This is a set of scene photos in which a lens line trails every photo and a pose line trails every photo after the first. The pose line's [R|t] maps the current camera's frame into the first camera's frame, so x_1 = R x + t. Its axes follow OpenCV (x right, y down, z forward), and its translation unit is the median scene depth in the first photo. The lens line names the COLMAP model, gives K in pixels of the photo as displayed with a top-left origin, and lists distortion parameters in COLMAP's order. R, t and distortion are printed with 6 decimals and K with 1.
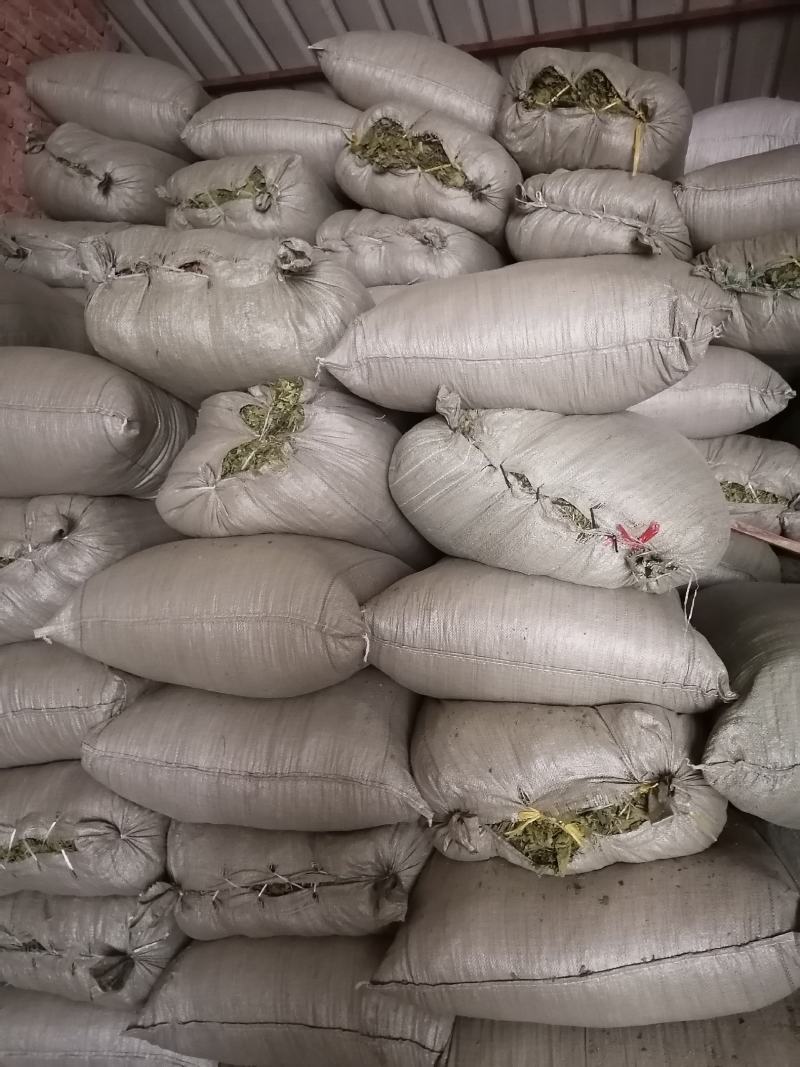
lens RADIAL K [[793.7, 0, 399.3], [0, 793.7, 535.9], [0, 0, 1]] dist [0.088197, -0.115114]
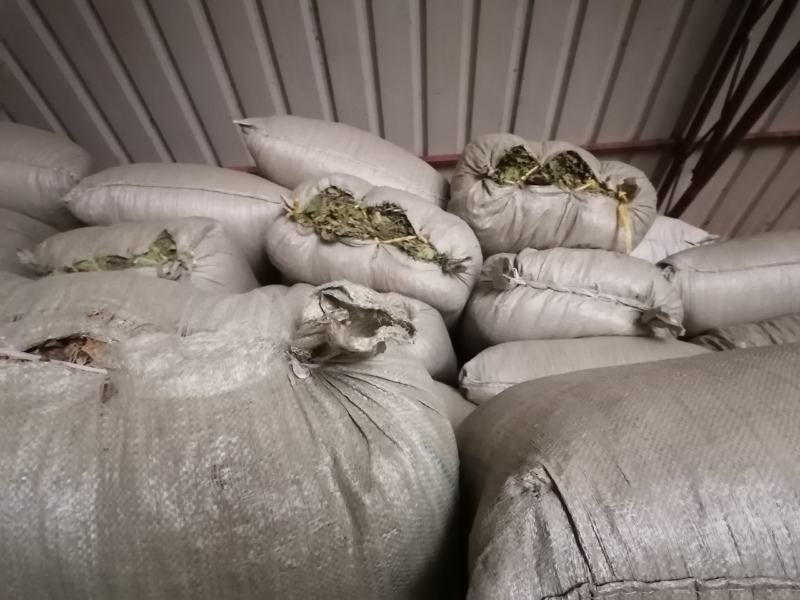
lens RADIAL K [[595.1, 0, 398.3], [0, 595.1, 299.8], [0, 0, 1]] dist [0.088197, -0.115114]
pose [[0.961720, 0.024427, 0.272943, -0.181452], [0.085754, 0.919167, -0.384418, -0.228476], [-0.260271, 0.393109, 0.881887, 0.685666]]
